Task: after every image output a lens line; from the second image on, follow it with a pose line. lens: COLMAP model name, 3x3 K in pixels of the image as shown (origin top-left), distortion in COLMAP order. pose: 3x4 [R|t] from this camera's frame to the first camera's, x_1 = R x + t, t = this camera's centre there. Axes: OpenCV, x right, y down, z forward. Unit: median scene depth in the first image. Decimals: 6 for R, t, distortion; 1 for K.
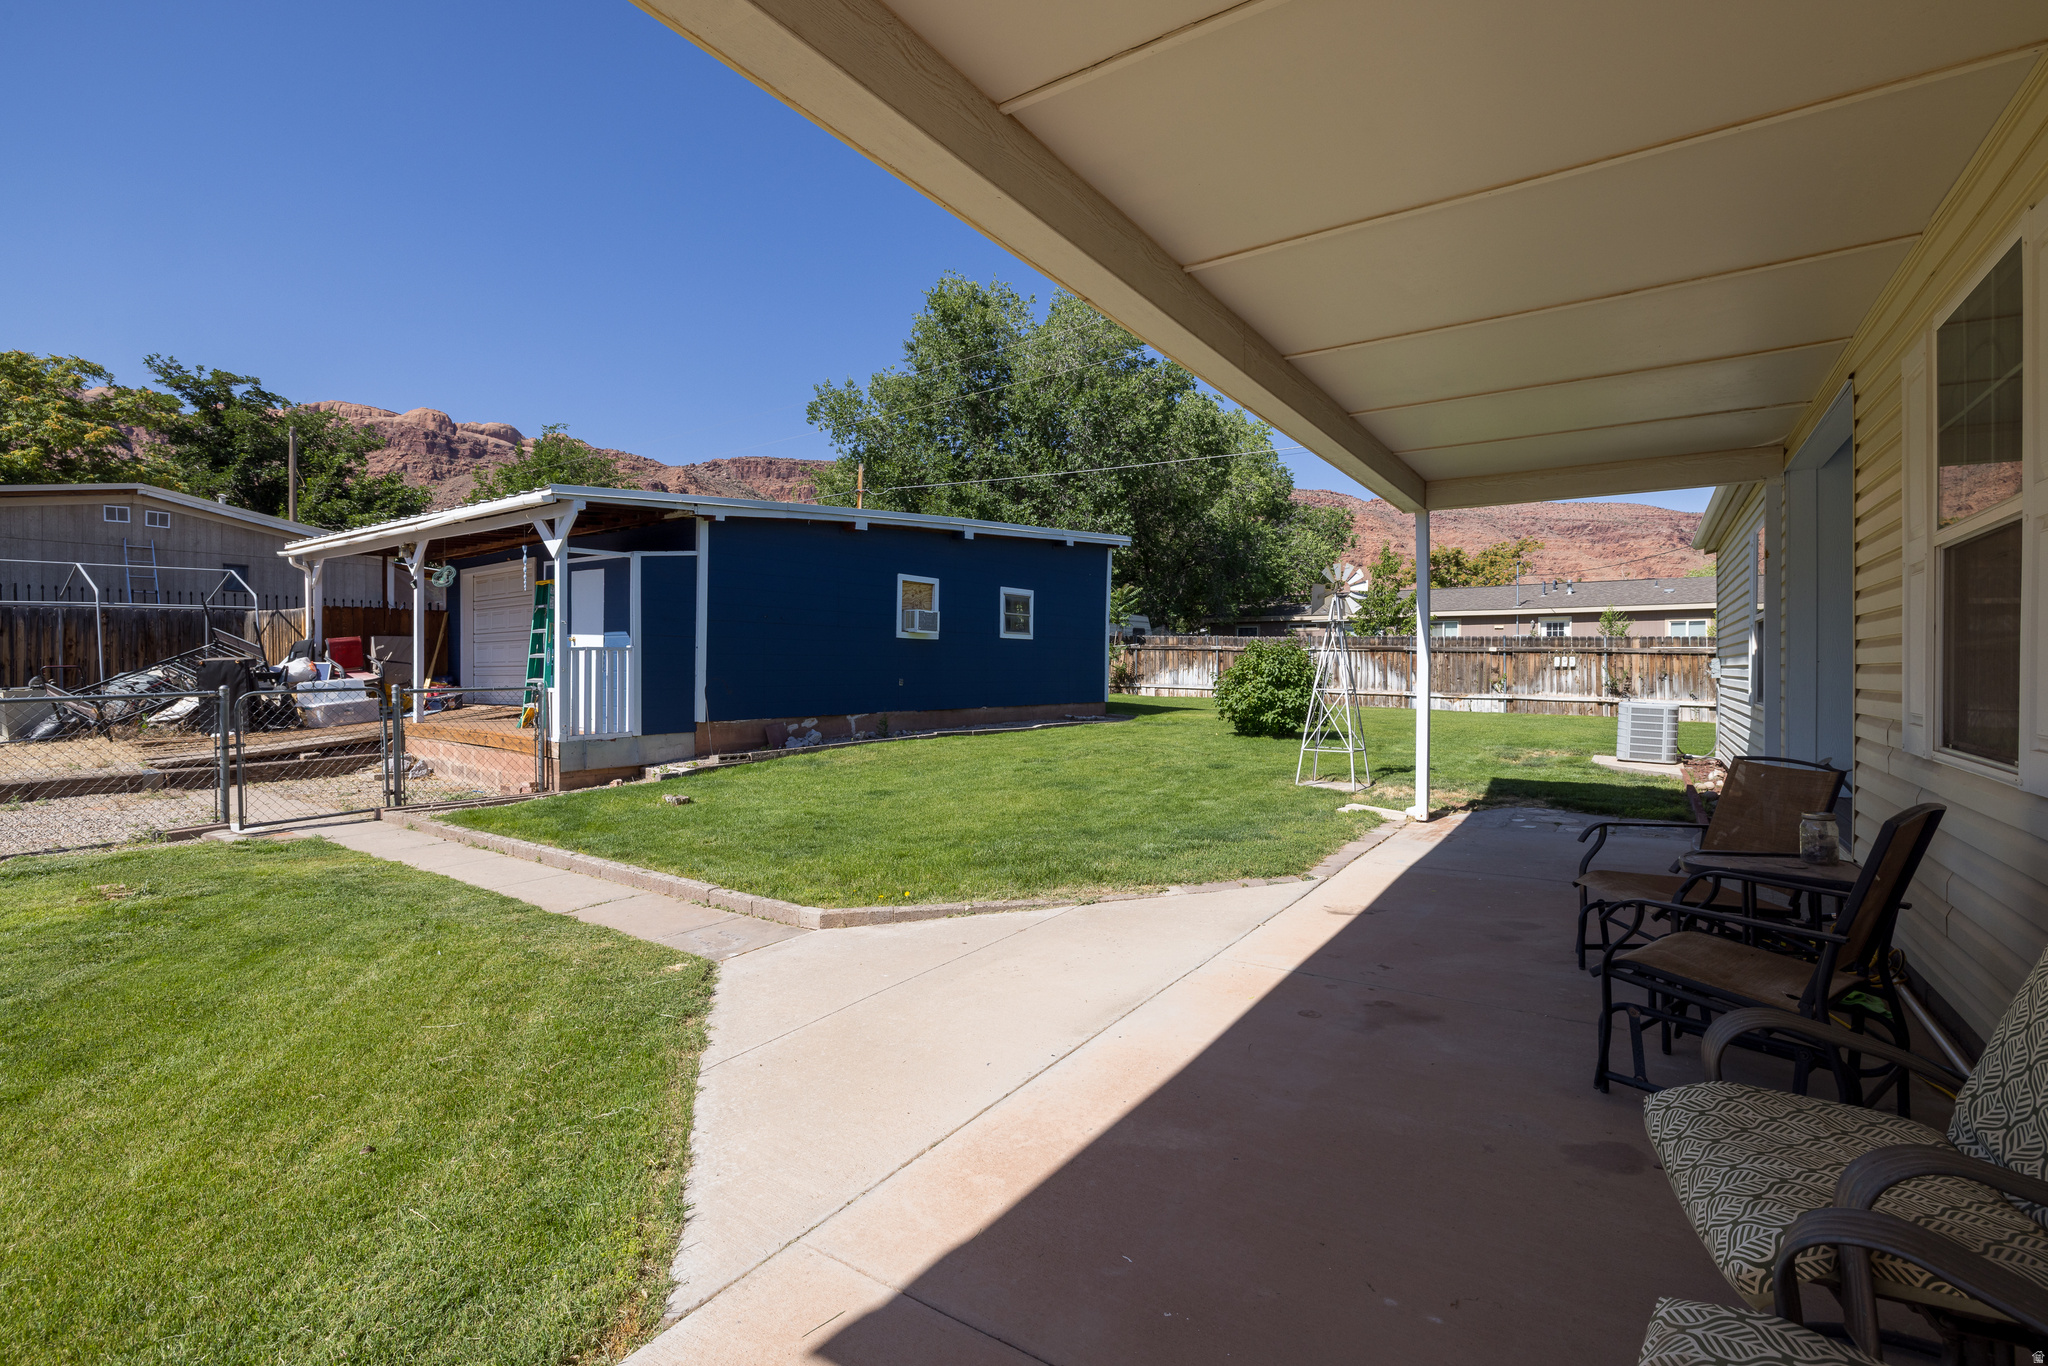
lens RADIAL K [[924.9, 0, 1024.0], [0, 924.9, 683.0], [0, 0, 1]] dist [-0.002504, -0.000155]
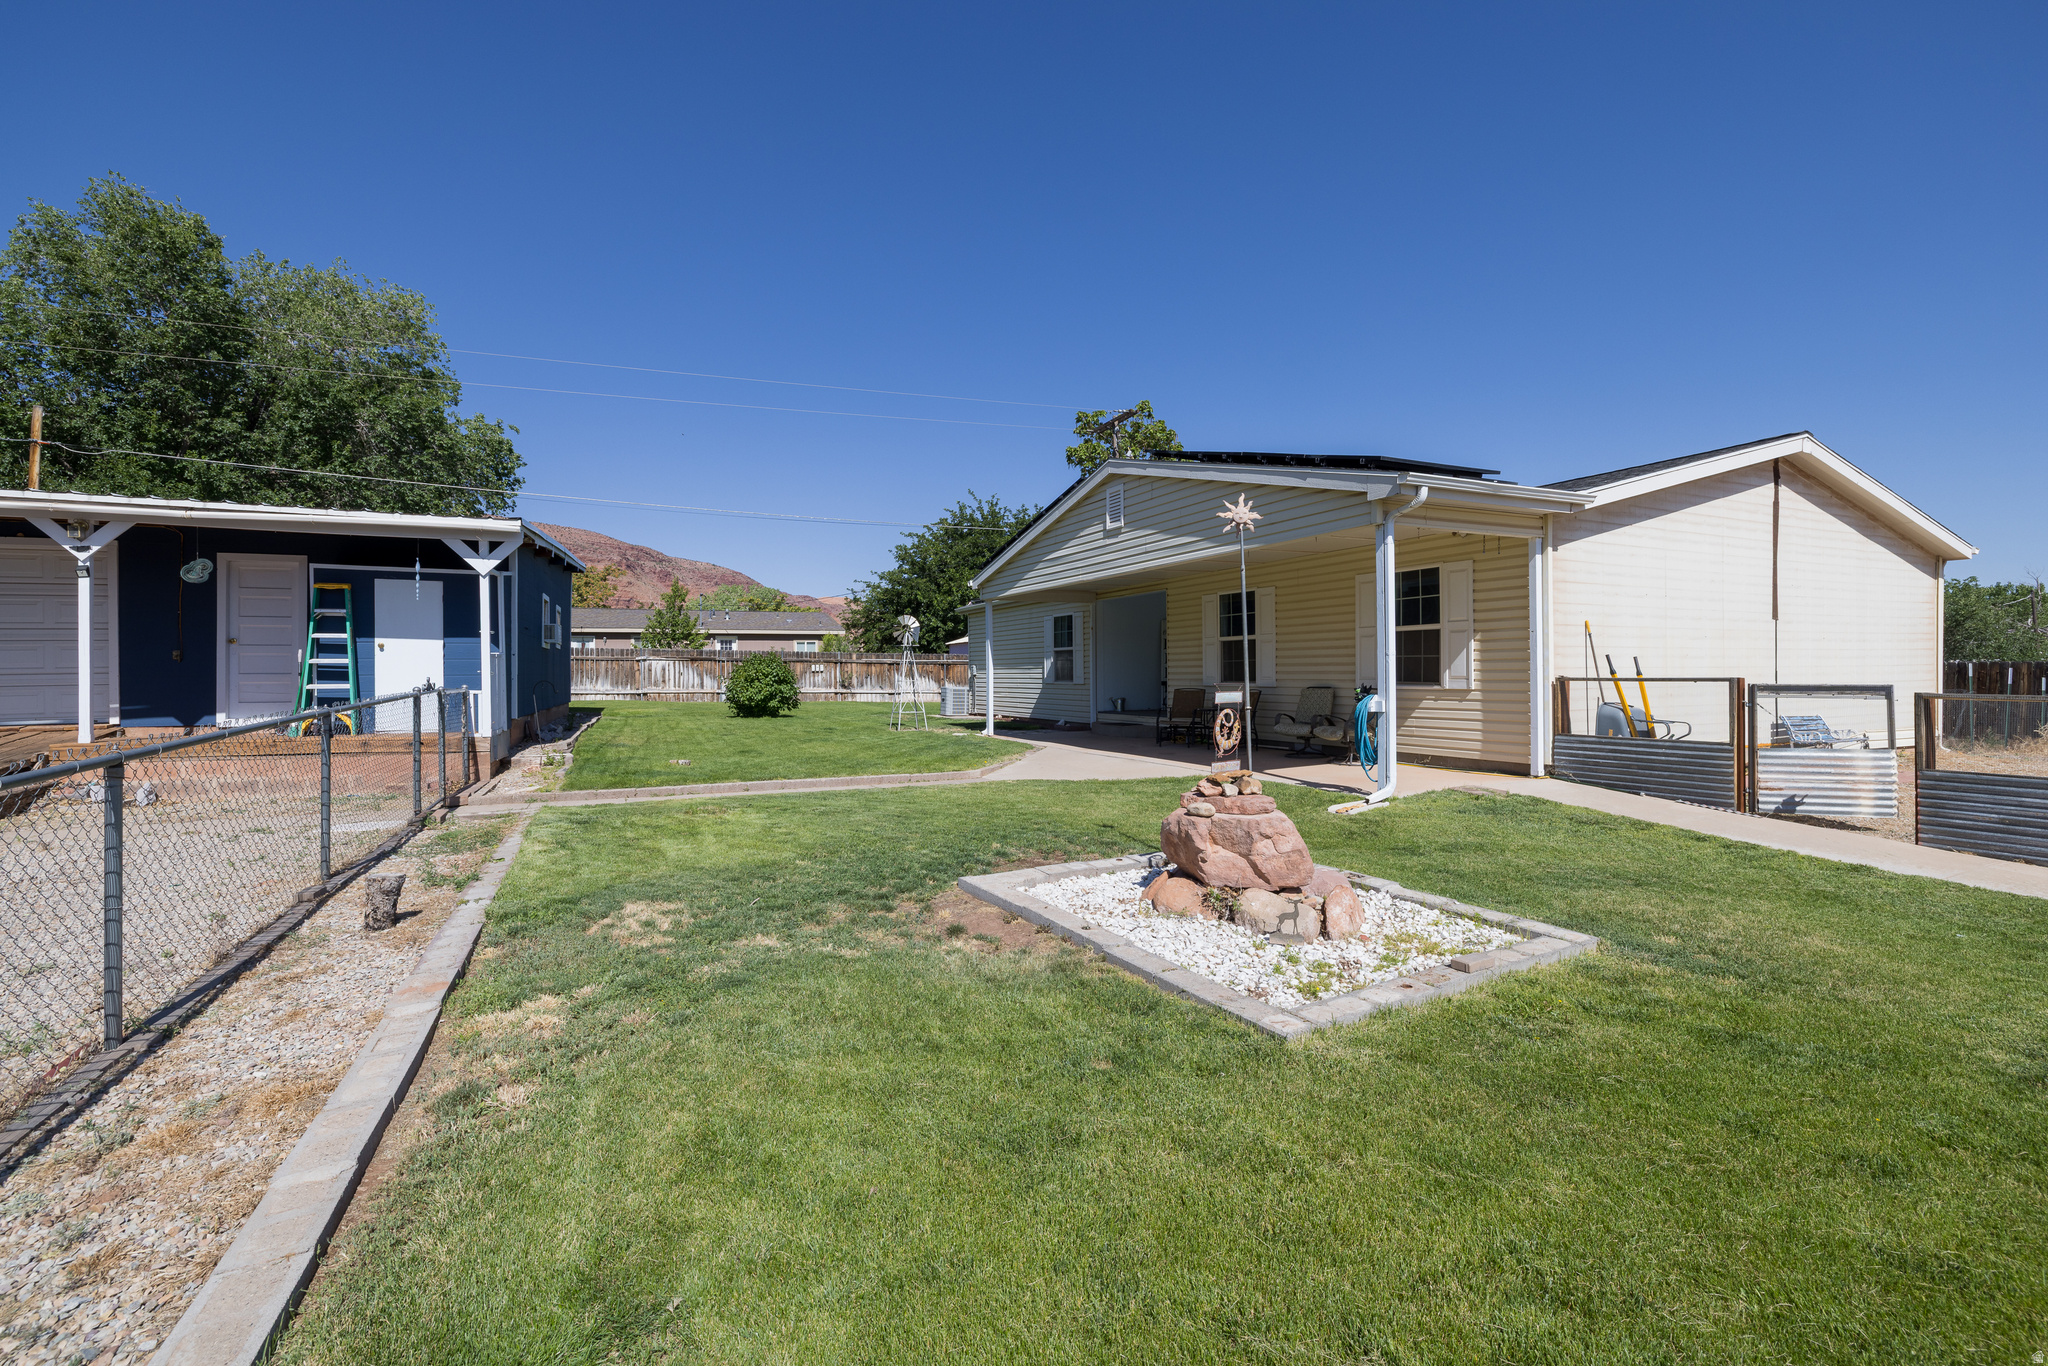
lens RADIAL K [[887.9, 0, 1024.0], [0, 887.9, 683.0], [0, 0, 1]] dist [-0.000003, -0.000072]
pose [[0.496130, -0.015025, 0.868118, -0.570803], [0.022633, 0.999734, 0.004368, 0.004274], [-0.867953, 0.017481, 0.496339, -0.064322]]
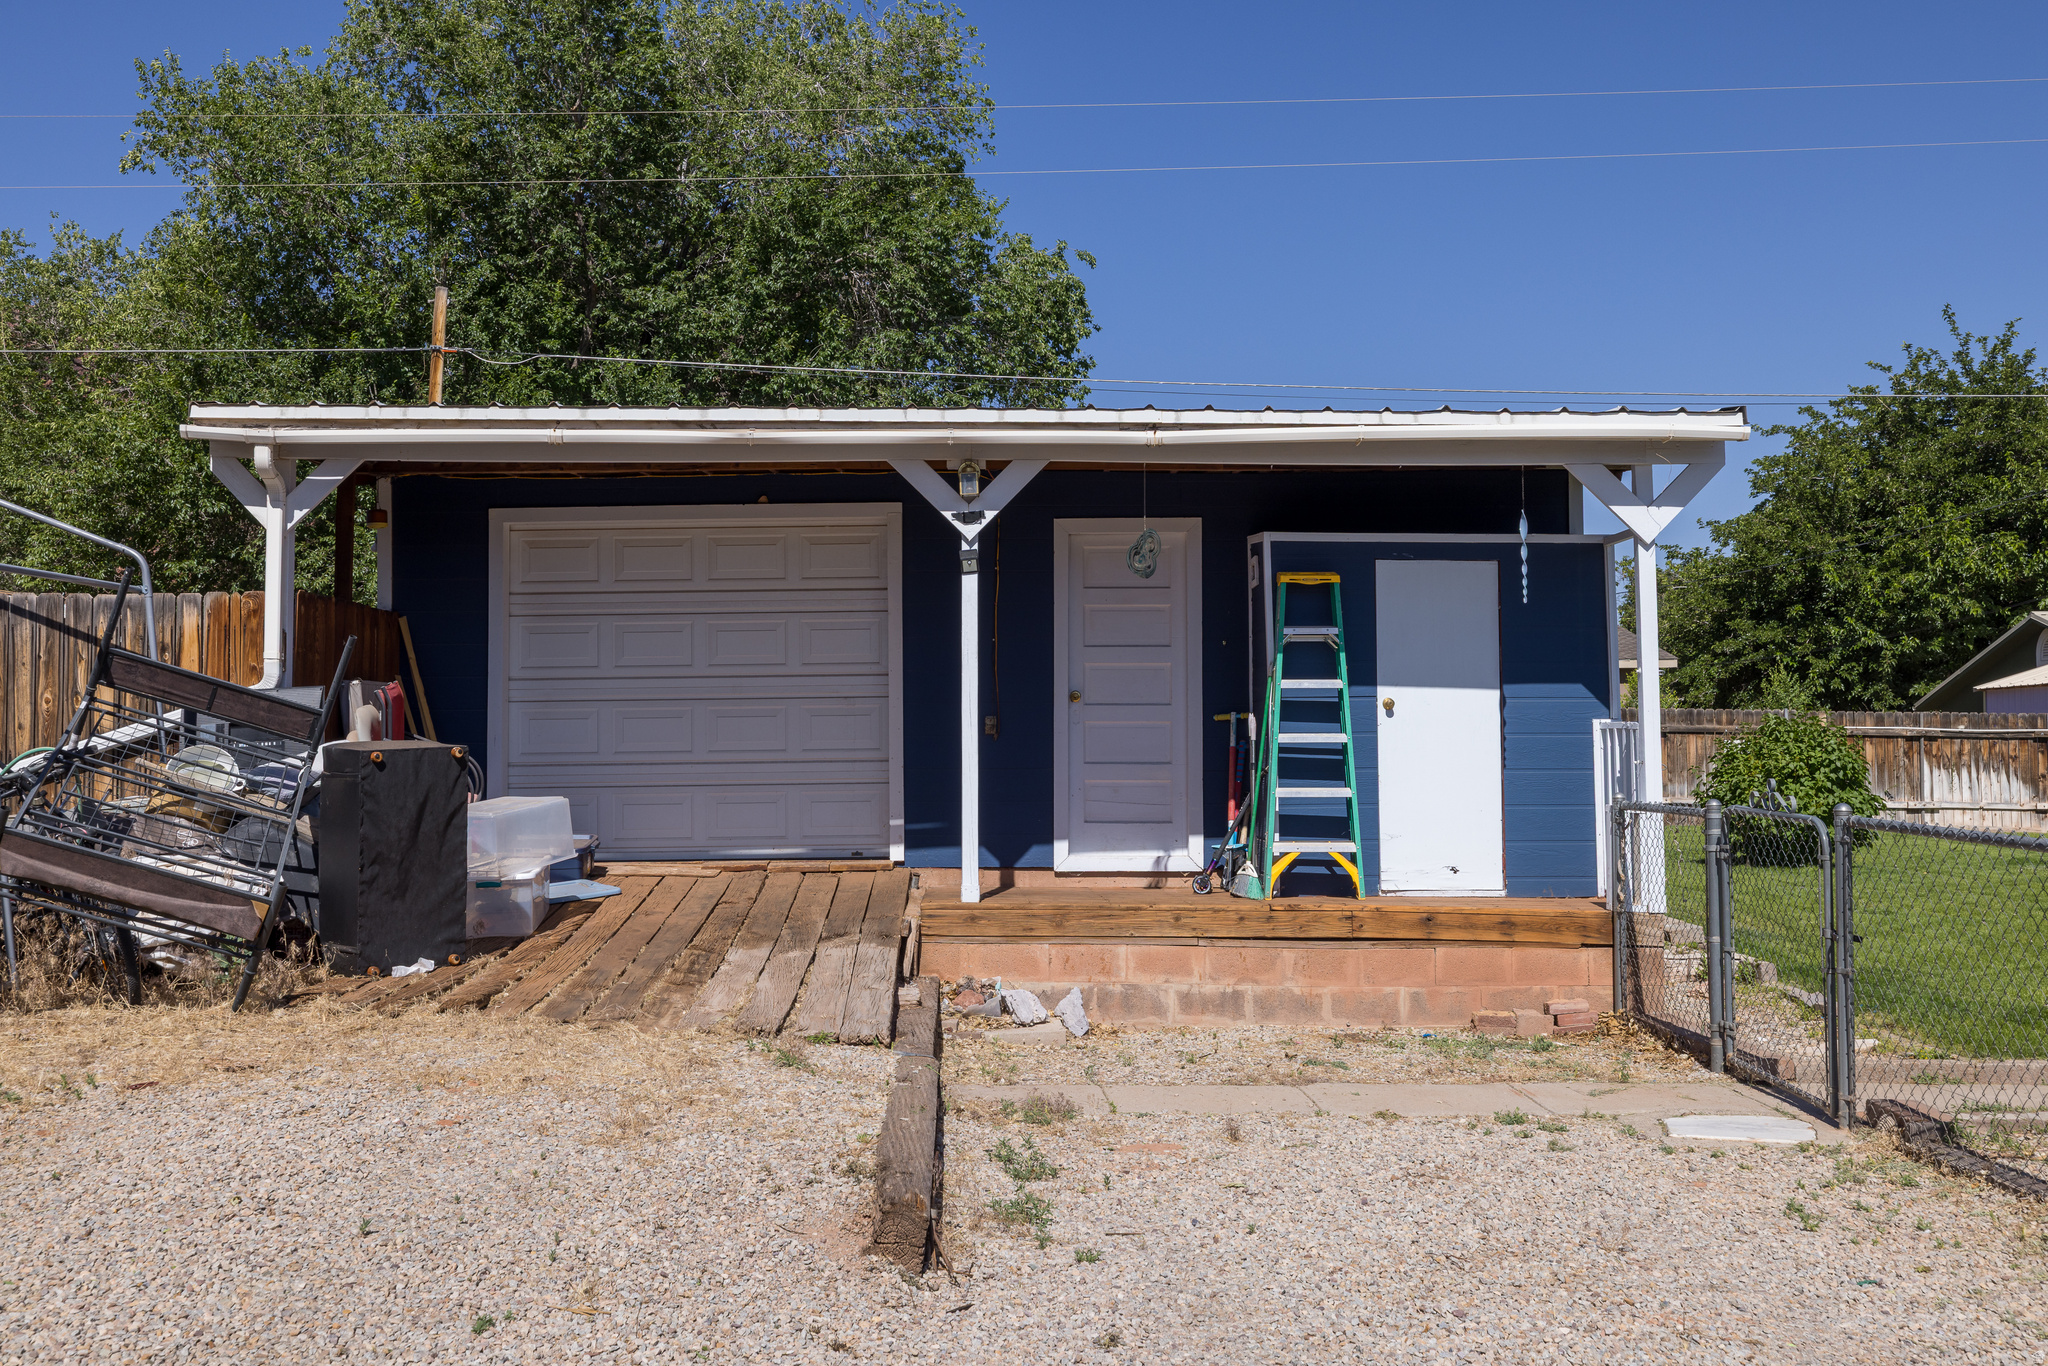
lens RADIAL K [[1979.1, 0, 1024.0], [0, 1979.1, 683.0], [0, 0, 1]] dist [0.009626, 0.000290]
pose [[0.807934, 0.020778, 0.588906, -0.695438], [0.010536, 0.998709, -0.049691, -0.003701], [-0.589179, 0.046352, 0.806672, 0.138458]]
